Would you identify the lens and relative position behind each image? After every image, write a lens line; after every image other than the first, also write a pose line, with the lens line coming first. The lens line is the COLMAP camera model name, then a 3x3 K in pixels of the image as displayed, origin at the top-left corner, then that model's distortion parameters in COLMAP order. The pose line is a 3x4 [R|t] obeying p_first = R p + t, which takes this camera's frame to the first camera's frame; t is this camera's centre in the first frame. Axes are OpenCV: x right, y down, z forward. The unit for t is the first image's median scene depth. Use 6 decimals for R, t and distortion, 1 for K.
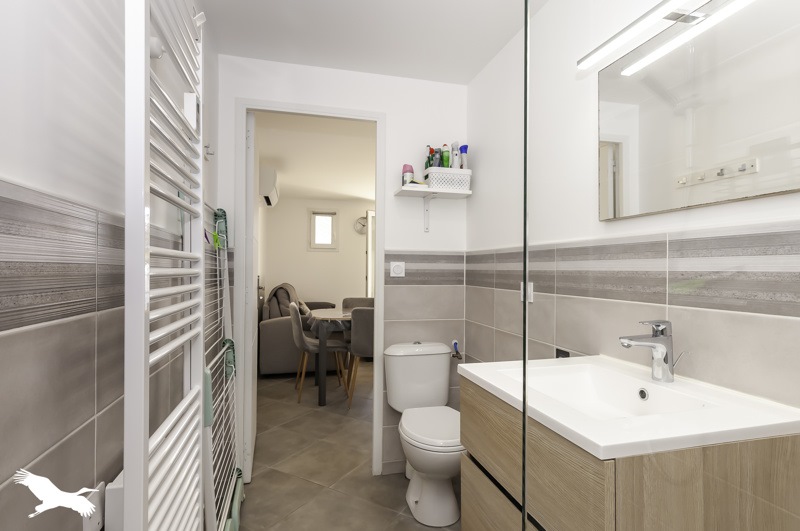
lens RADIAL K [[399.0, 0, 400.0], [0, 399.0, 265.5], [0, 0, 1]] dist [-0.000036, 0.000046]
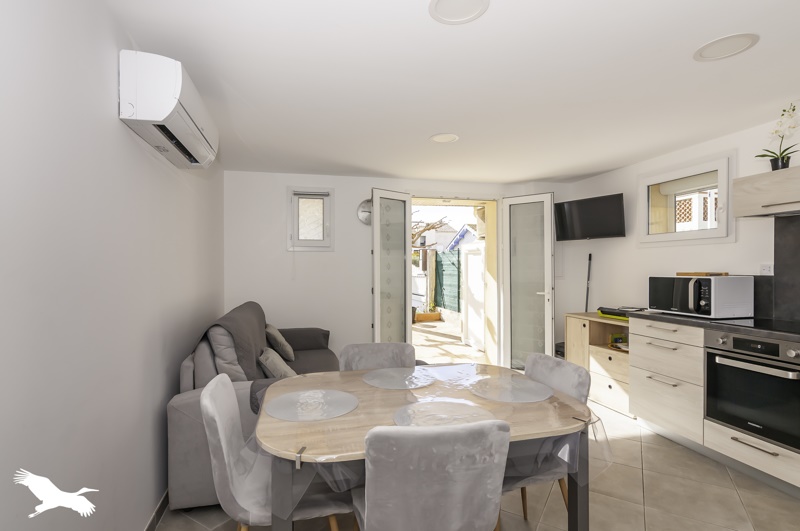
lens RADIAL K [[392.9, 0, 384.9], [0, 392.9, 265.7], [0, 0, 1]] dist [0.000427, 0.000128]
pose [[0.999536, -0.011468, -0.028216, -0.044827], [0.011809, 0.999859, 0.011953, -0.015540], [0.028075, -0.012281, 0.999530, 0.326289]]
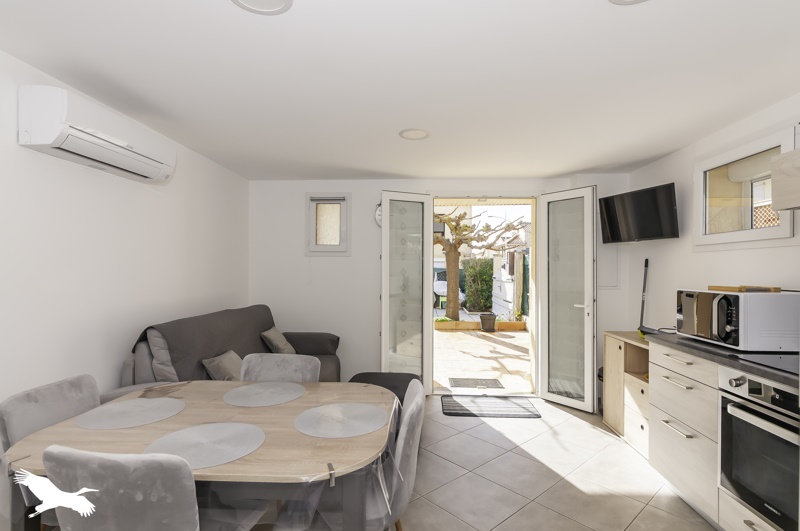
lens RADIAL K [[399.0, 0, 400.0], [0, 399.0, 265.5], [0, 0, 1]] dist [-0.000036, 0.000046]
pose [[0.951076, -0.006702, -0.308884, 0.142674], [0.008002, 0.999964, 0.002943, -0.018999], [0.308853, -0.005271, 0.951095, 0.382029]]
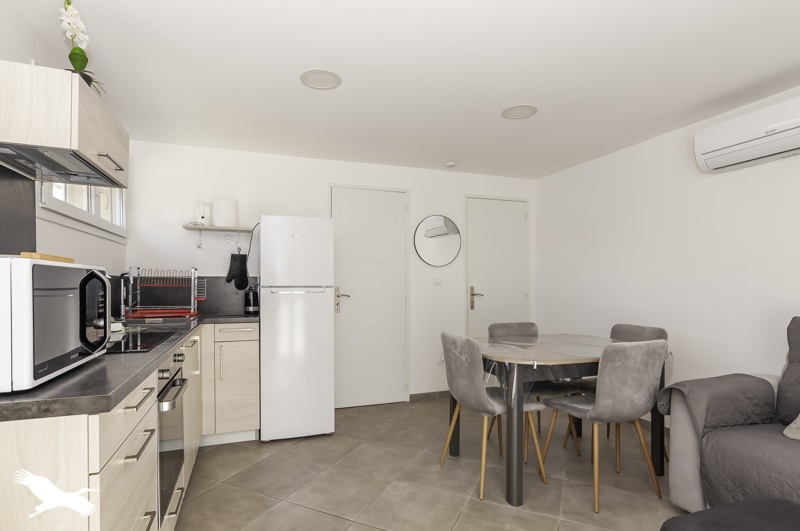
lens RADIAL K [[409.2, 0, 390.5], [0, 409.2, 285.4], [0, 0, 1]] dist [0.002362, 0.000406]
pose [[-0.997017, -0.005250, -0.077006, 0.166335], [-0.004622, 0.999955, -0.008335, 0.016835], [0.077046, -0.007954, -0.996996, 0.995992]]
